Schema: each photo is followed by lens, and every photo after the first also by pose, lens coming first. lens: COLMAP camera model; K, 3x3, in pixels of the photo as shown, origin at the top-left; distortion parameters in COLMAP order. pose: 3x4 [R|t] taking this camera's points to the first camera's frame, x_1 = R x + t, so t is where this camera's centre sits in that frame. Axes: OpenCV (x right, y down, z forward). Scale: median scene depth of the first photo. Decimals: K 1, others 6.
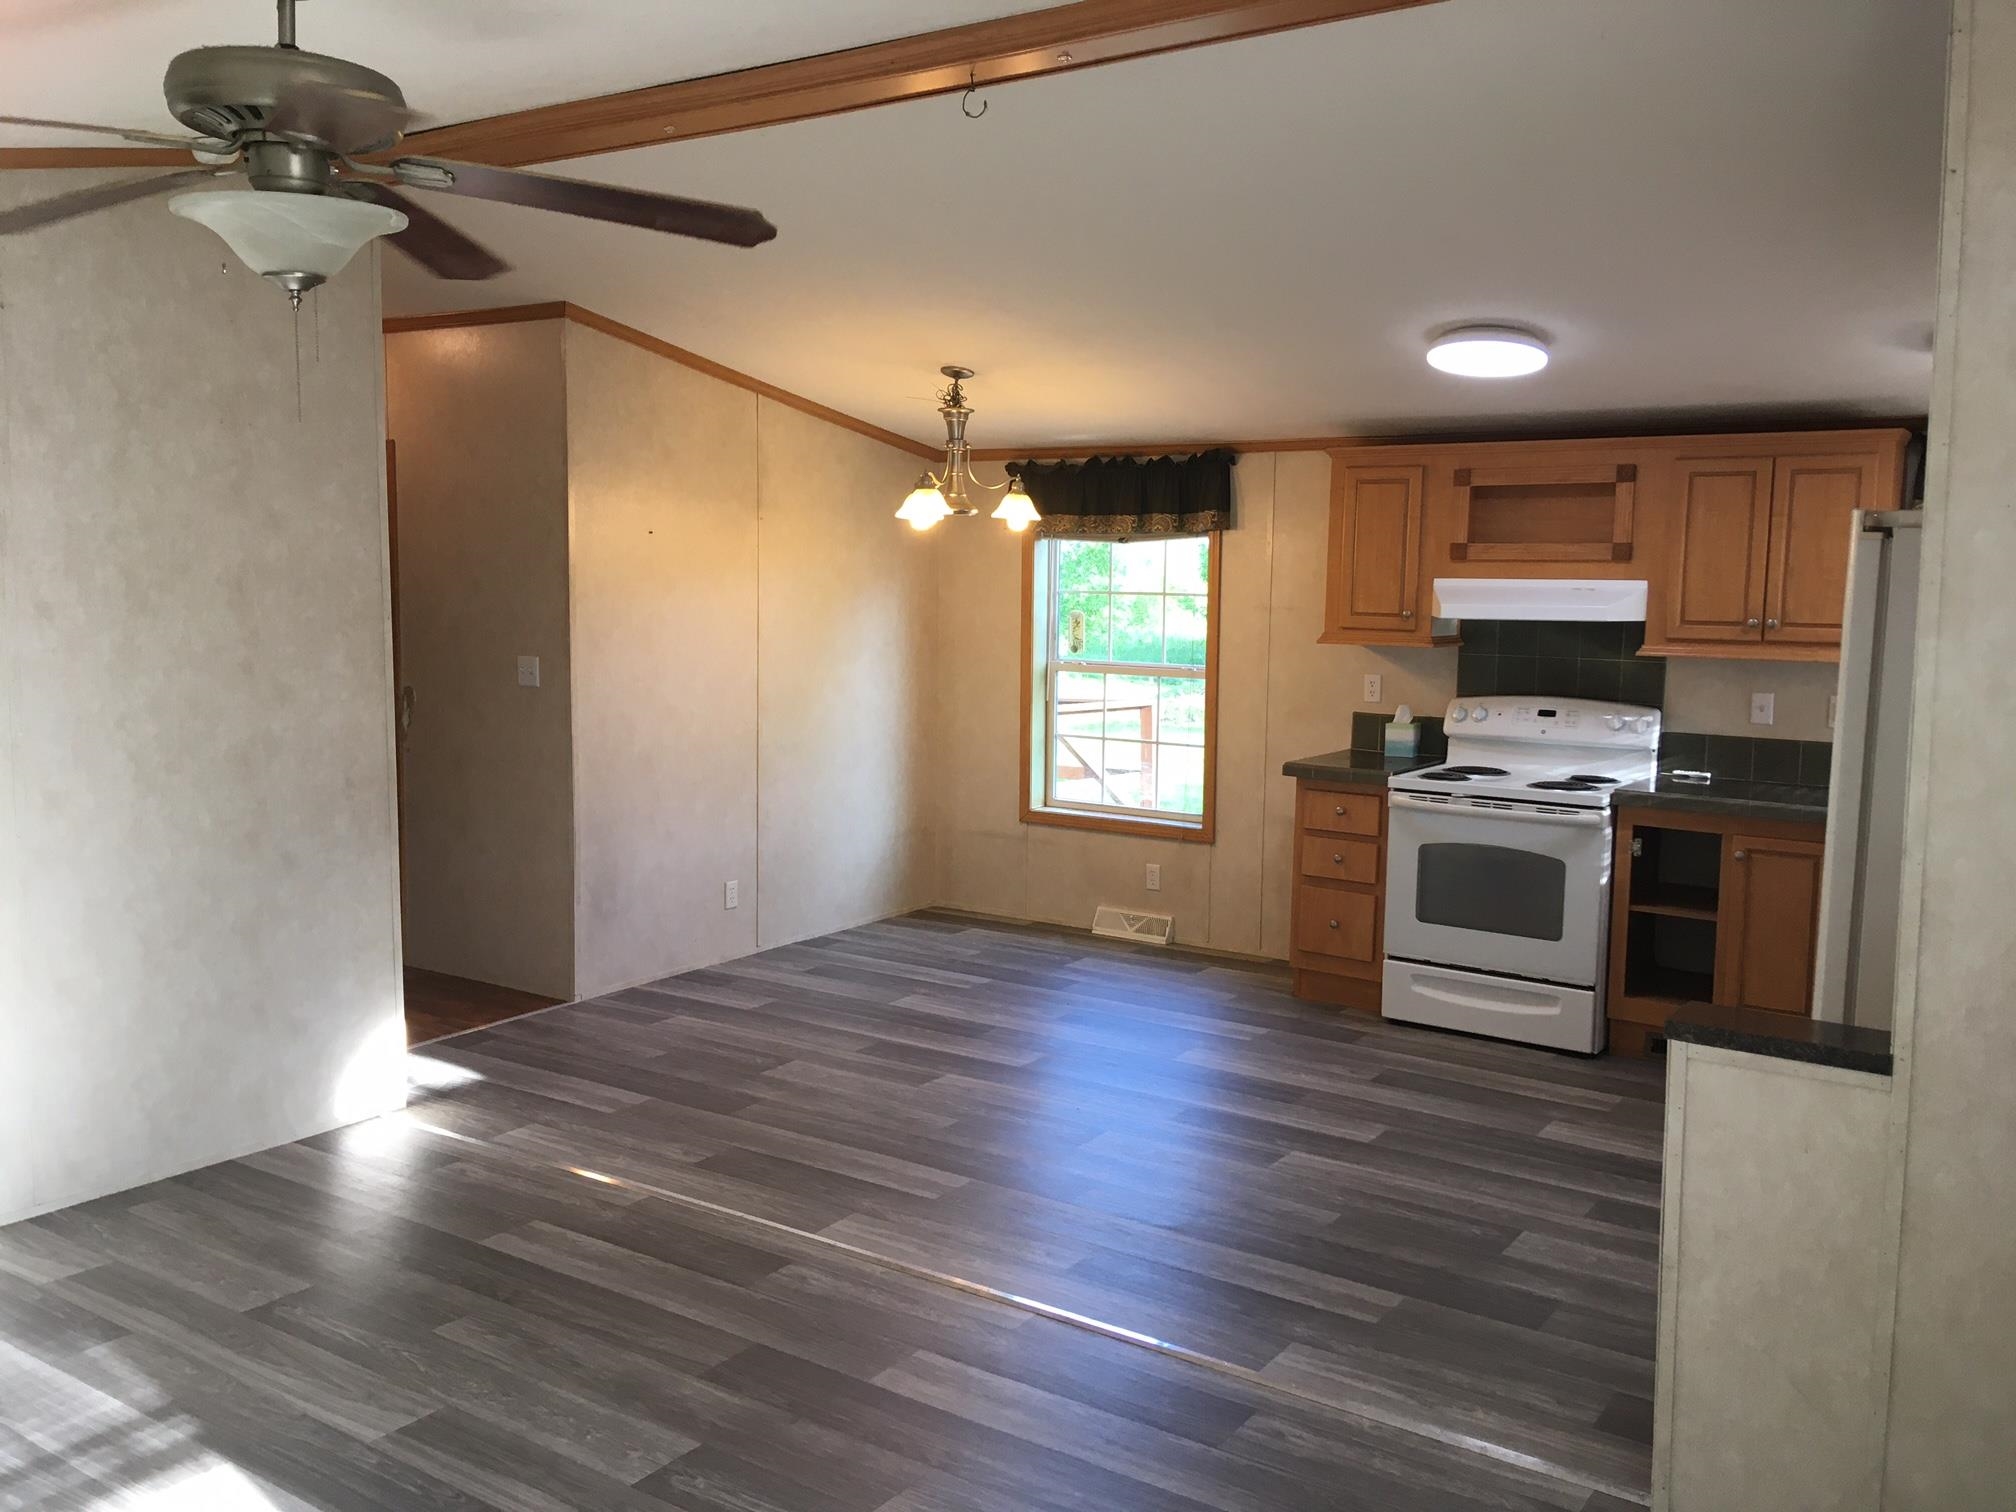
lens RADIAL K [[1699.3, 0, 1000.5], [0, 1699.3, 742.9], [0, 0, 1]] dist [0.102571, -0.157391]
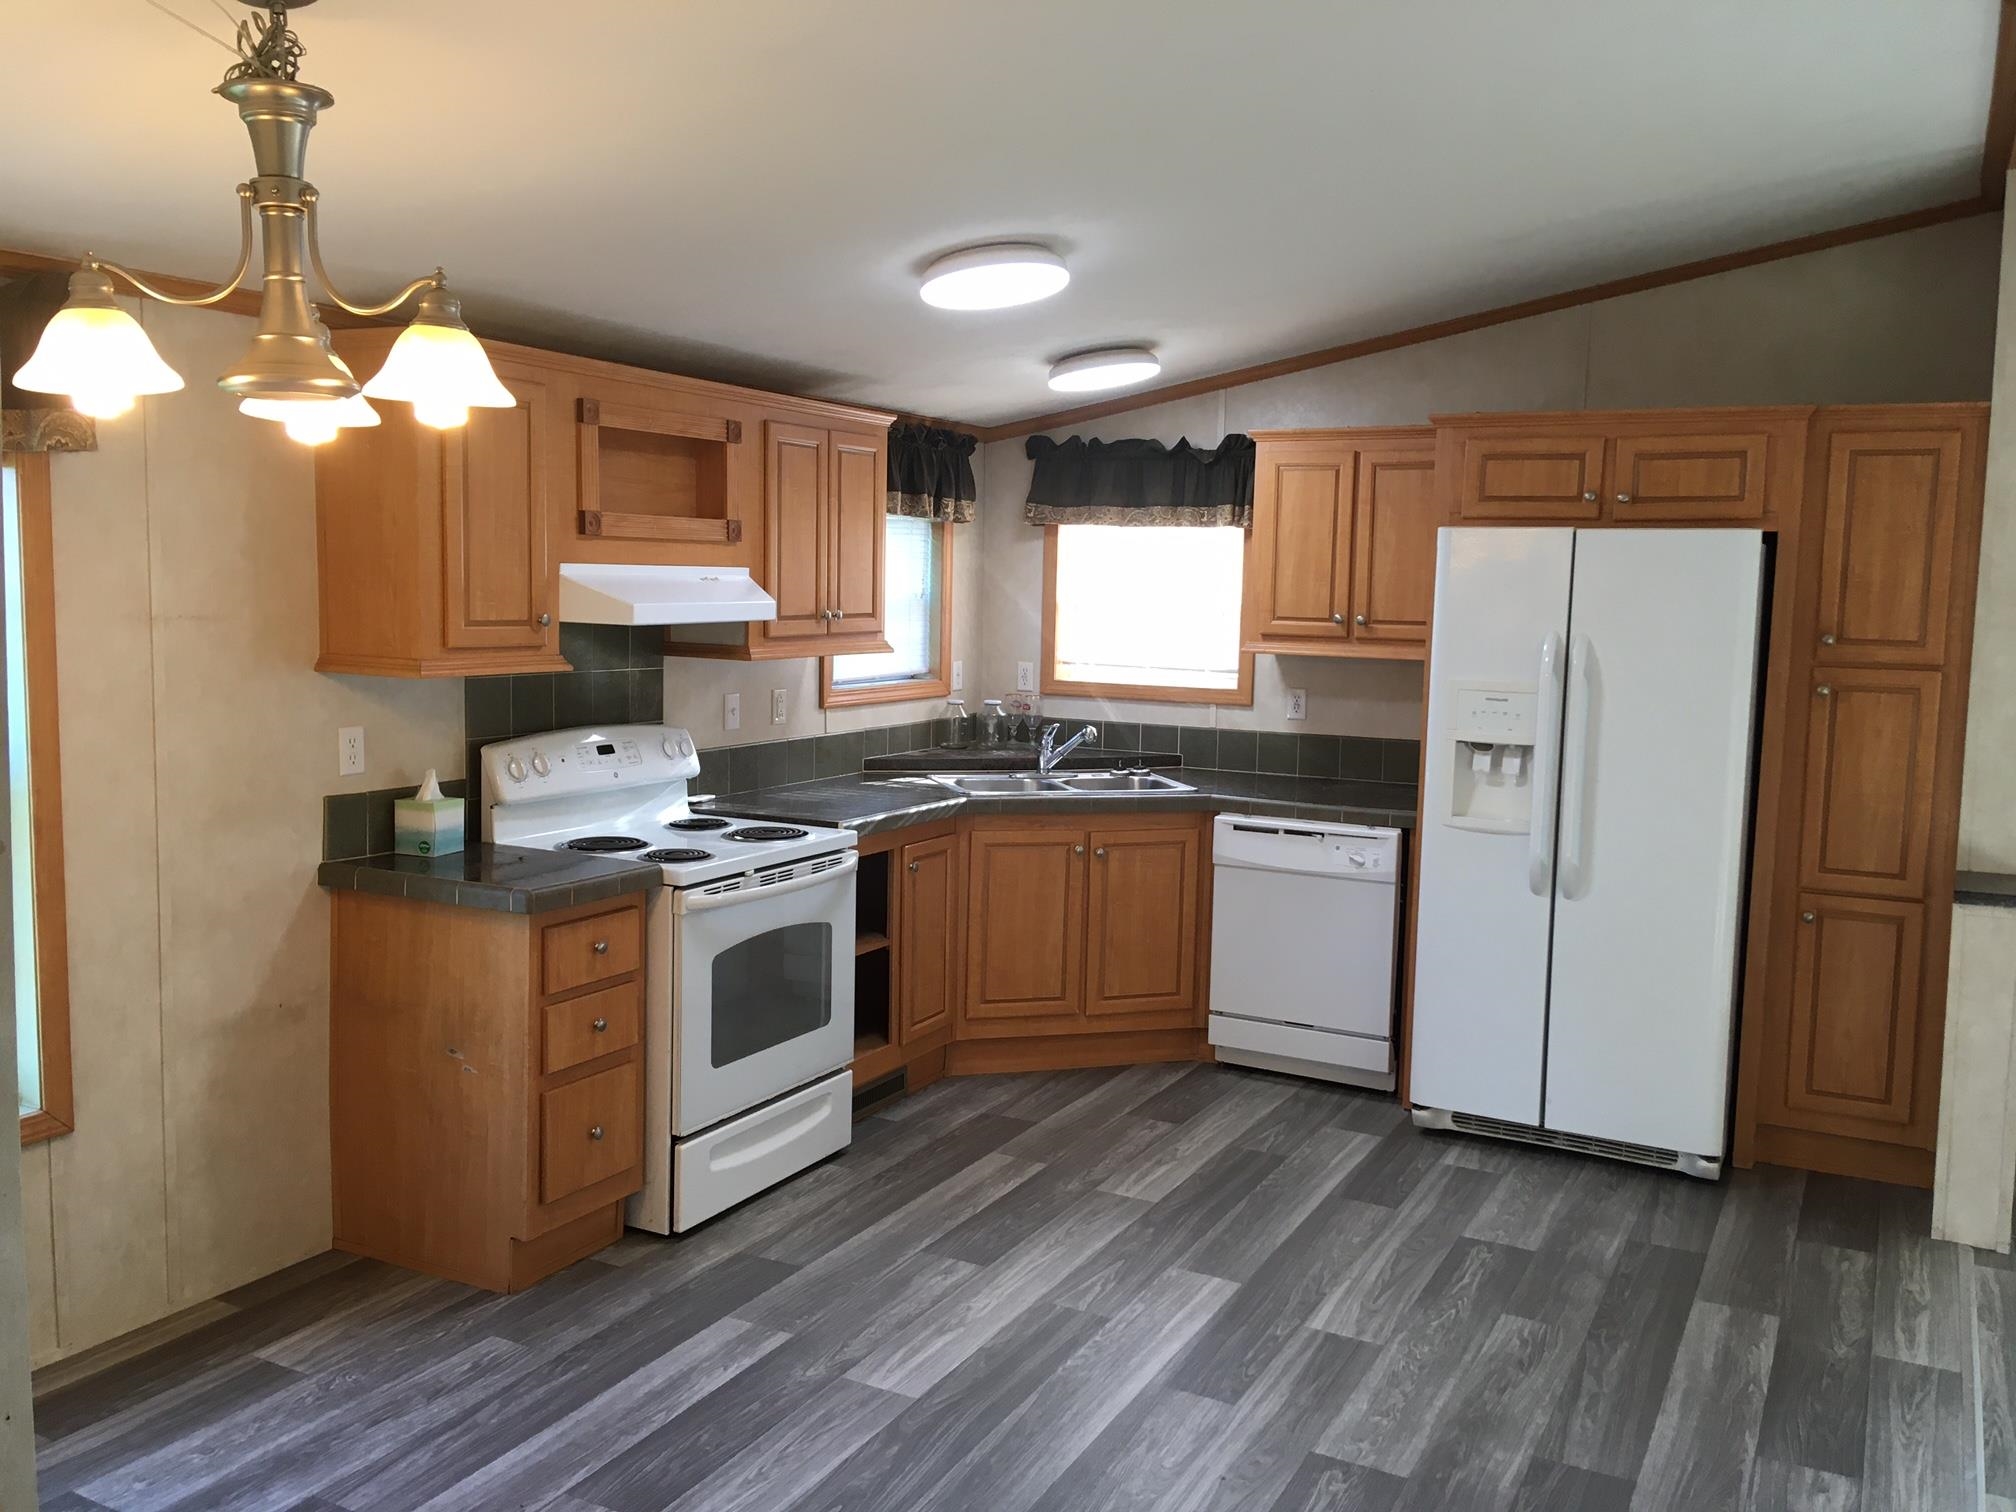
lens RADIAL K [[1699.3, 0, 1012.4], [0, 1699.3, 751.0], [0, 0, 1]] dist [0.102571, -0.157391]
pose [[-0.127112, -0.121161, 0.984461, -0.425027], [0.078050, 0.988212, 0.131700, -0.101200], [-0.988813, 0.093577, -0.116157, 0.941130]]
